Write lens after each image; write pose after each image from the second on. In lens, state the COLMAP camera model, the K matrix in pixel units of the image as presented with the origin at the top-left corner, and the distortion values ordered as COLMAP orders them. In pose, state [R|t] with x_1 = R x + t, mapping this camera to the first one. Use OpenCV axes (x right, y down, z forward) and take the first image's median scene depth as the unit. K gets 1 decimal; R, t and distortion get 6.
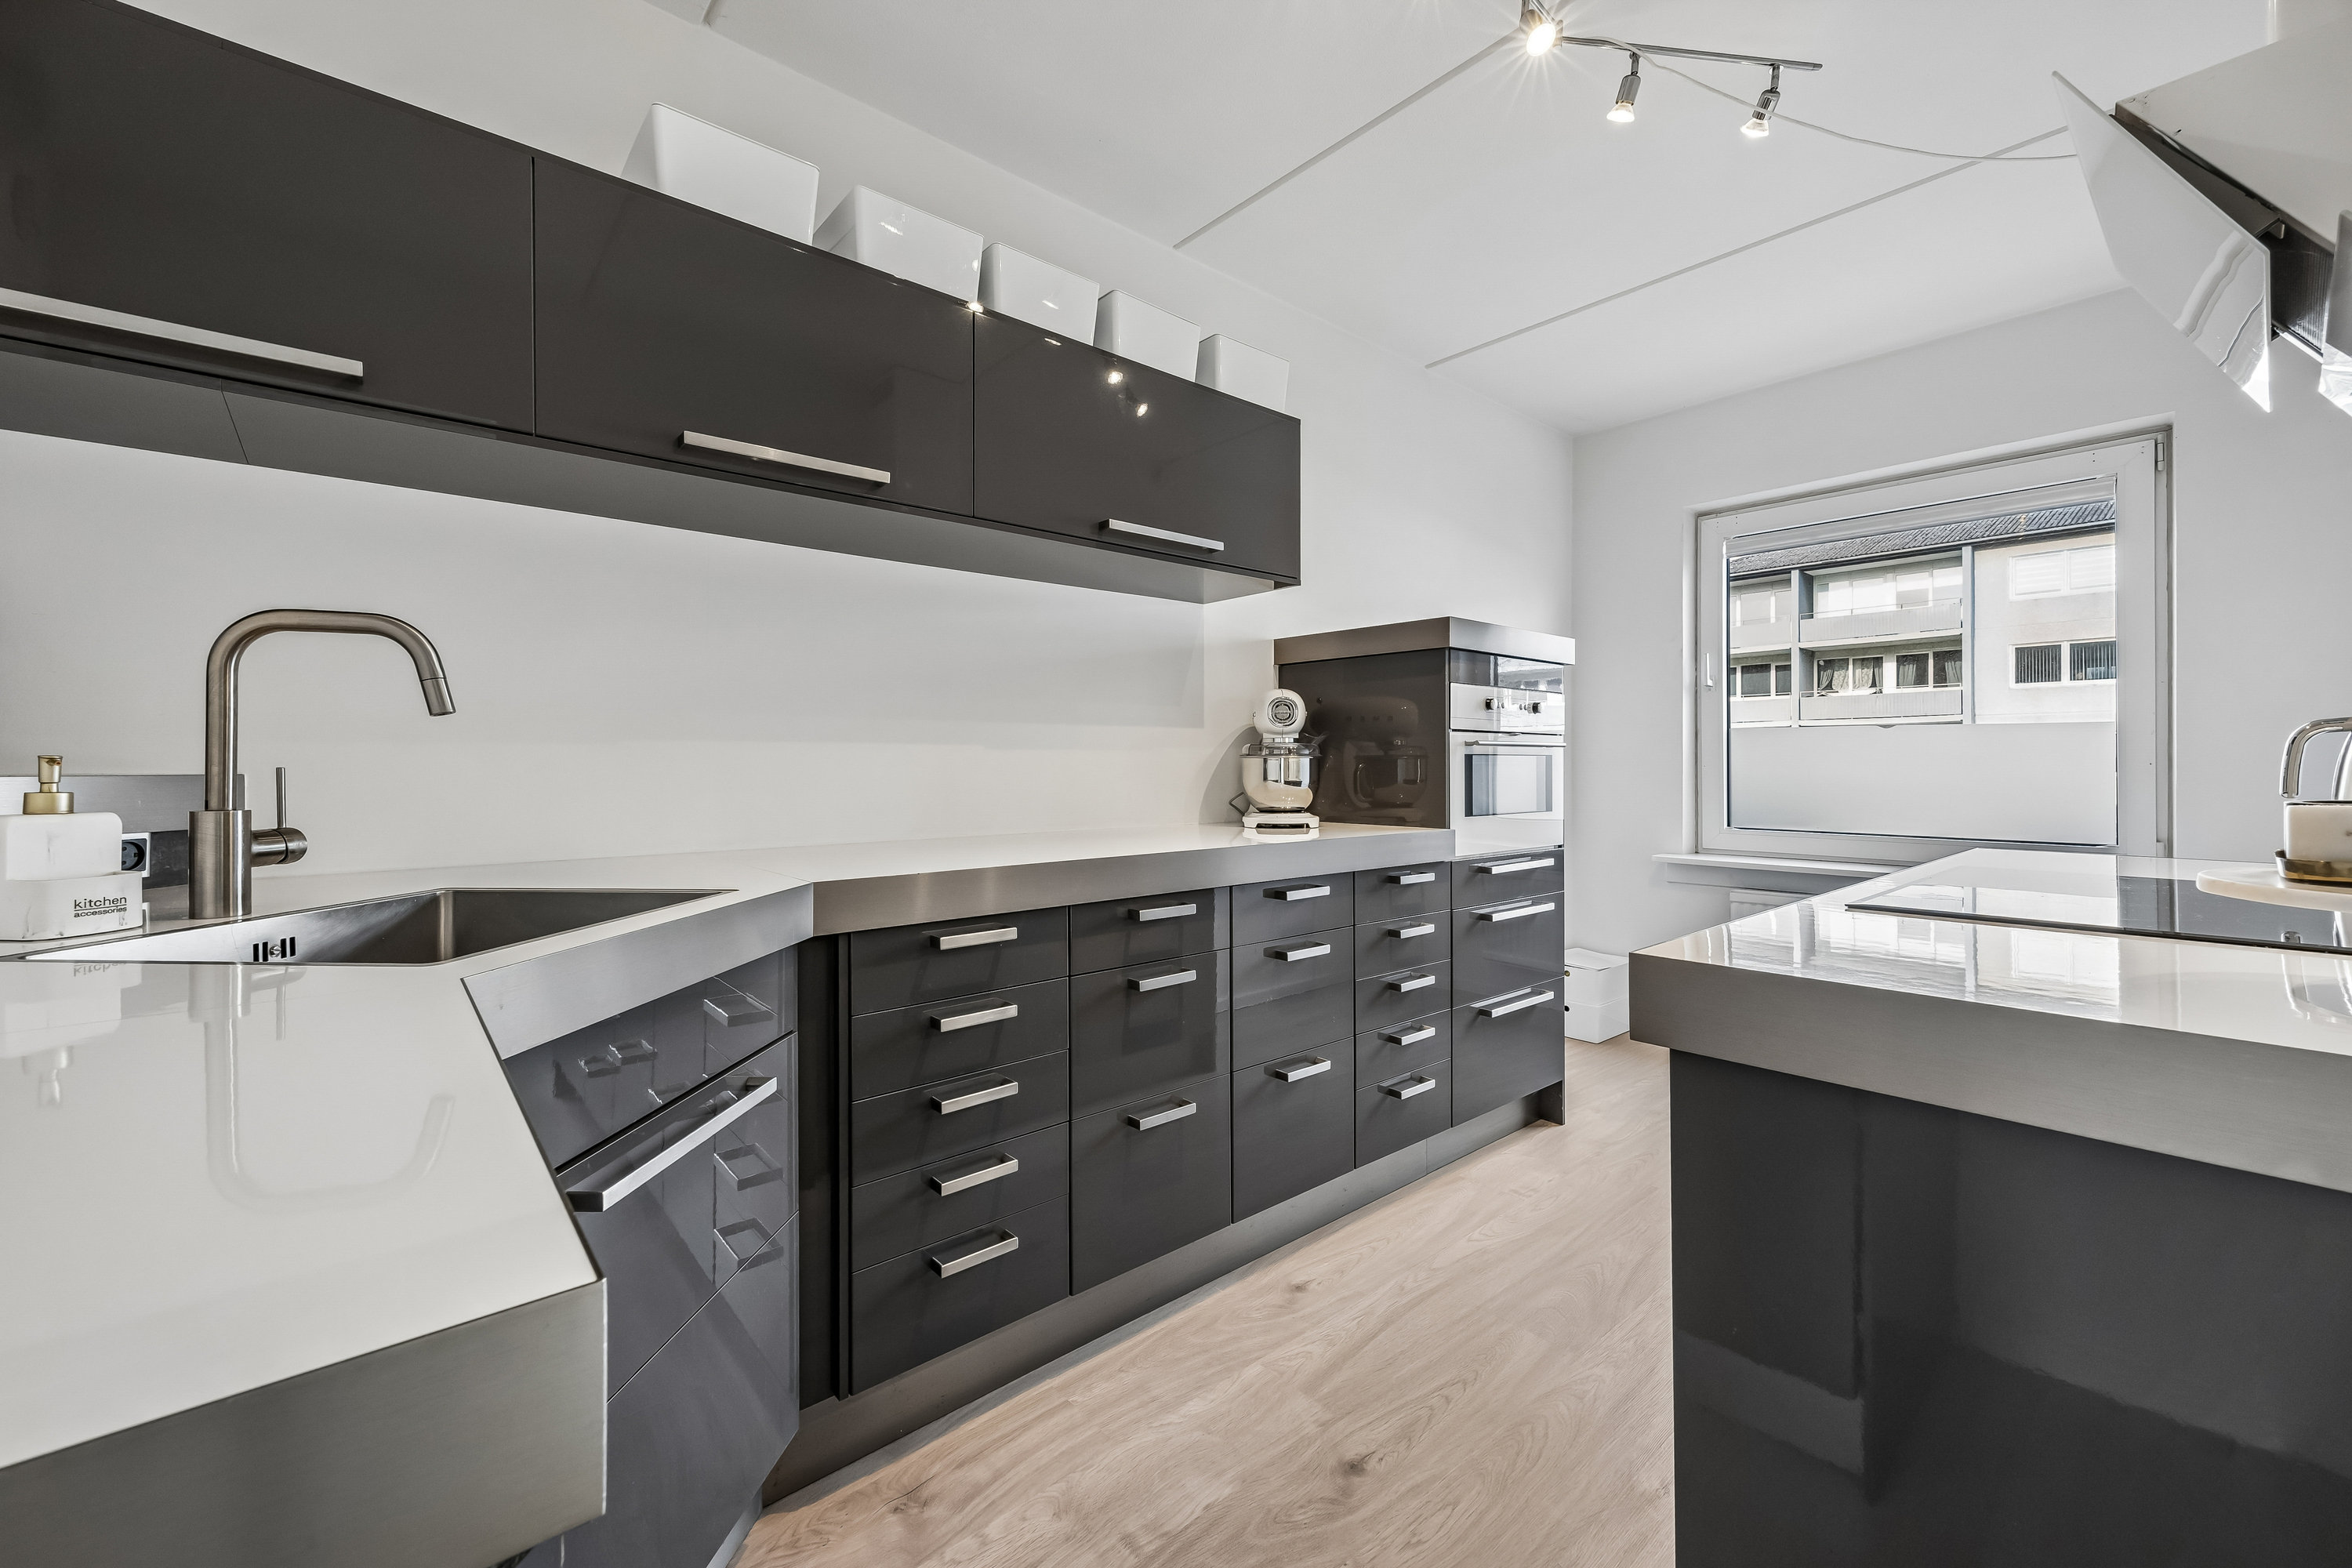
lens RADIAL K [[970.8, 0, 1179.6], [0, 970.8, 777.0], [0, 0, 1]] dist [0.016431, -0.000311]
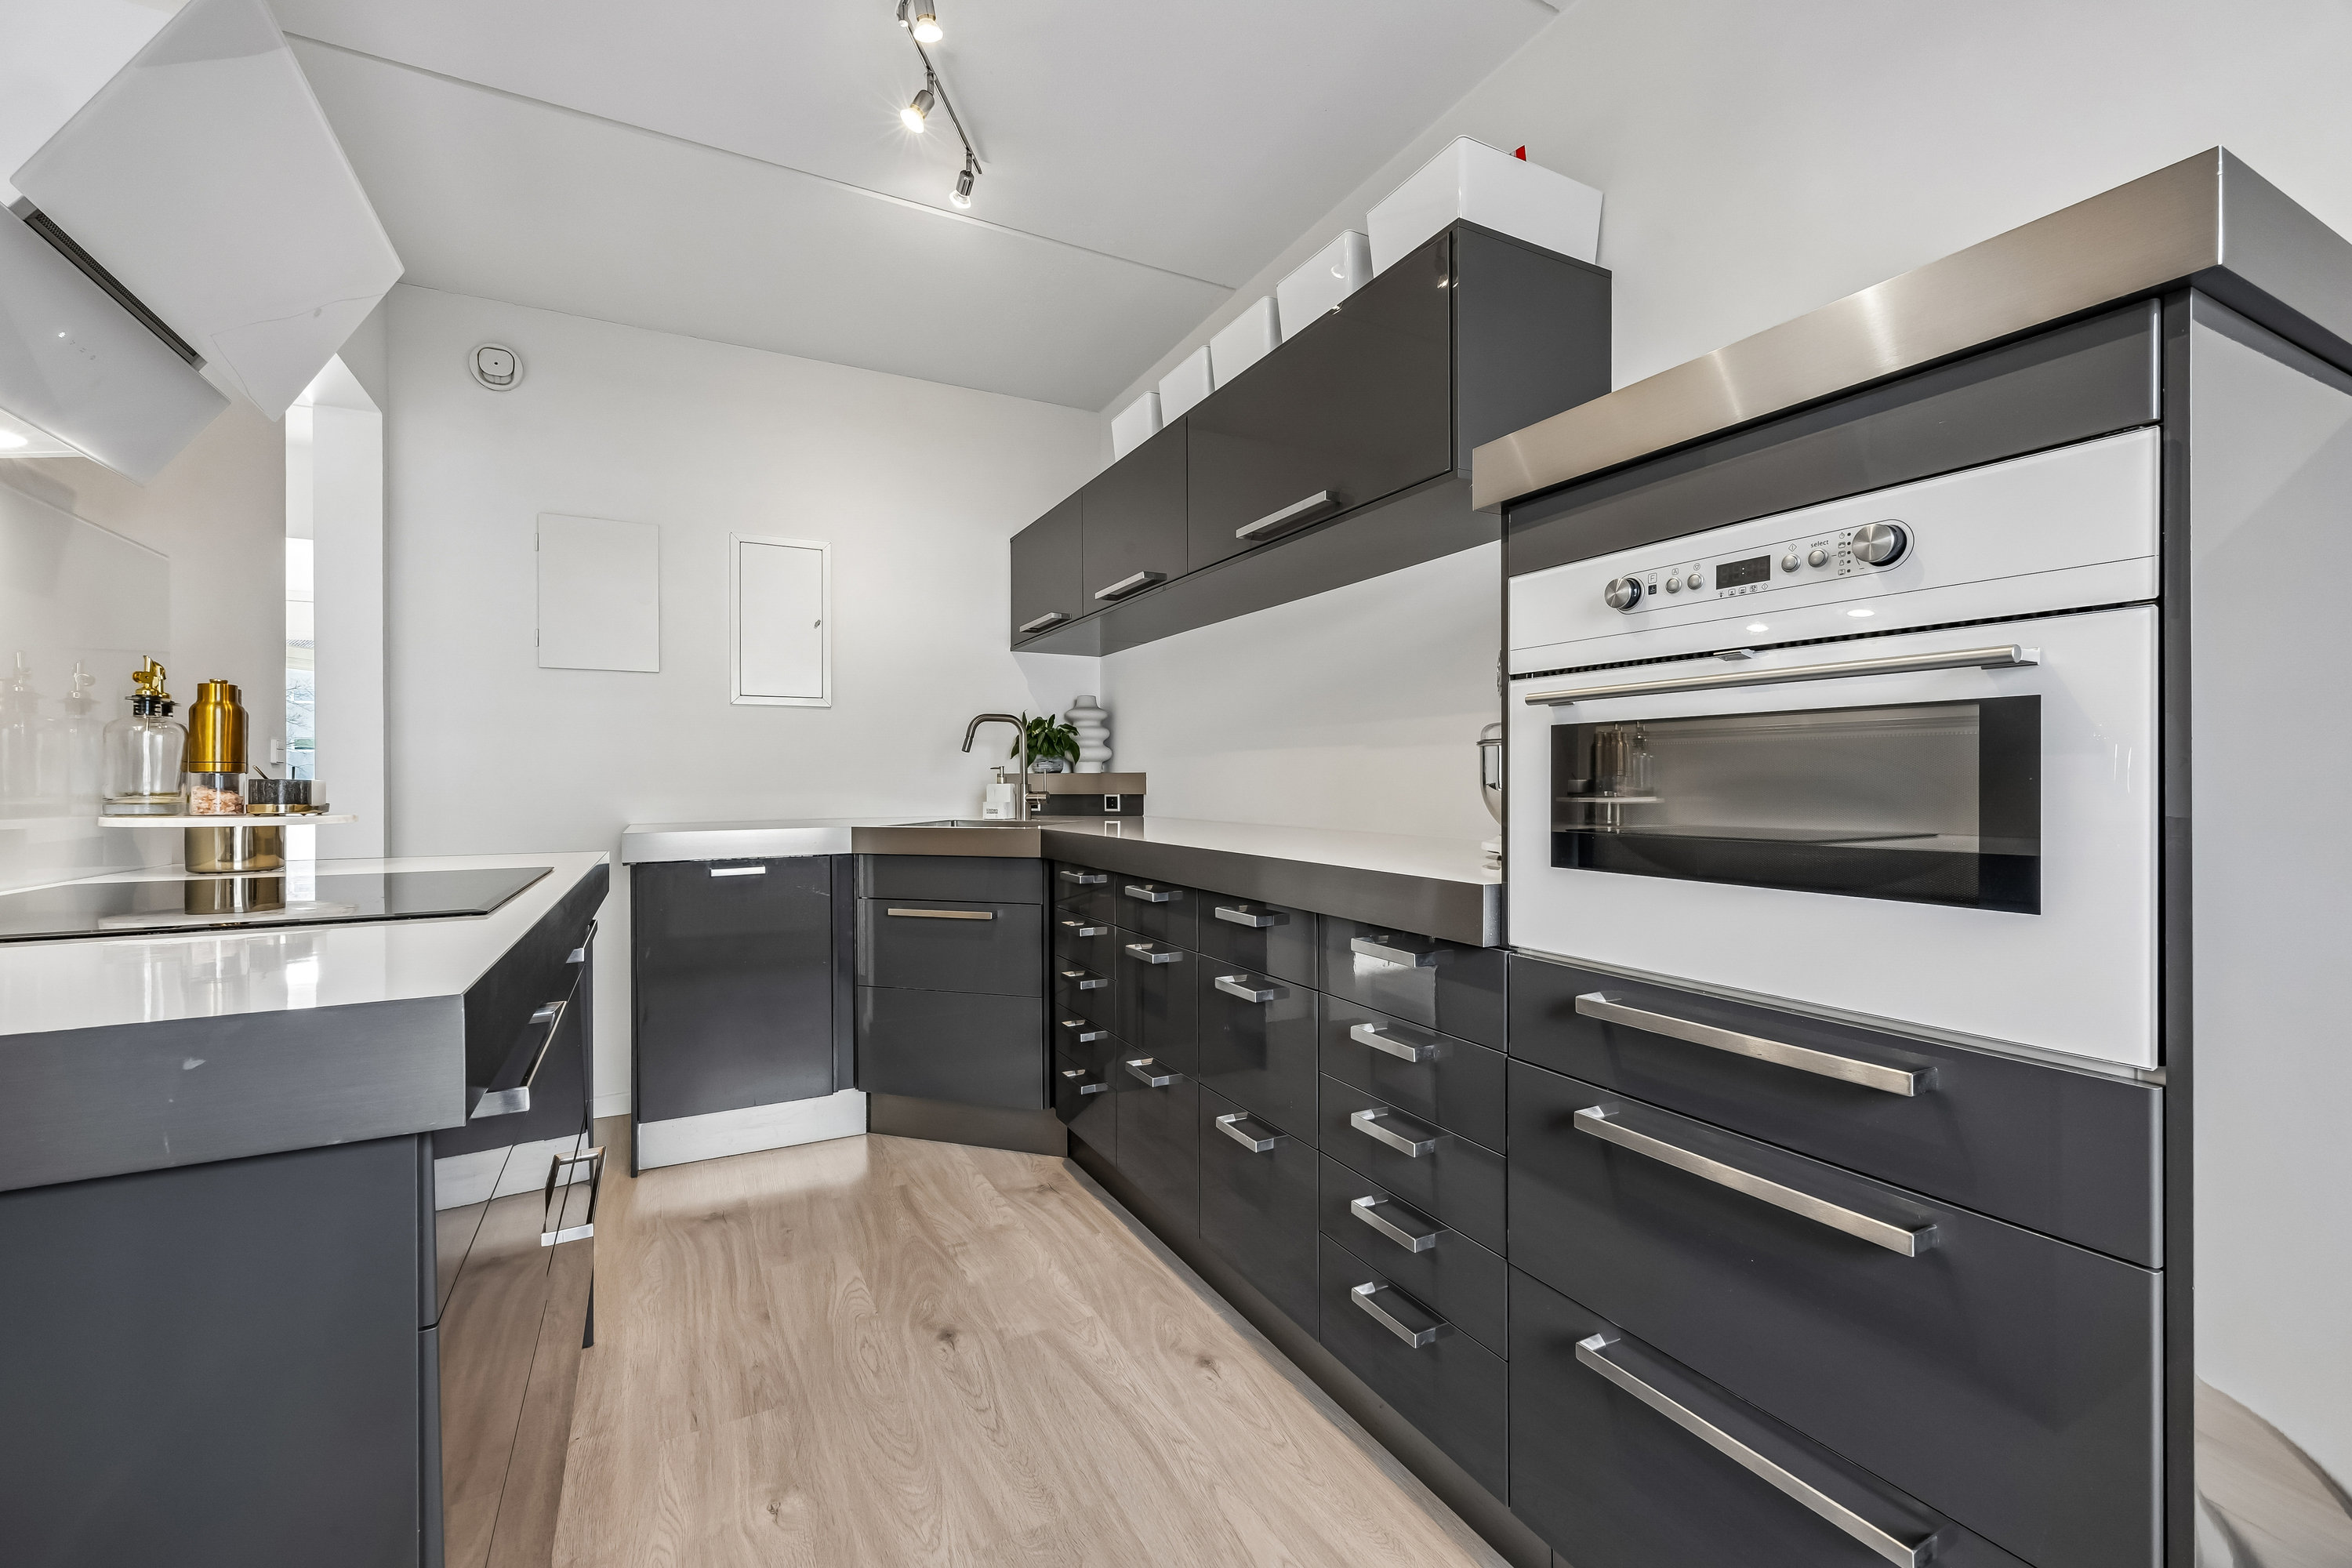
lens RADIAL K [[968.2, 0, 1164.2], [0, 968.2, 783.7], [0, 0, 1]] dist [-0.001085, 0.000470]
pose [[-0.251459, 0.004178, -0.967859, 1.176425], [-0.008784, 0.999940, 0.006599, 0.003218], [0.967828, 0.010161, -0.251407, 1.434340]]
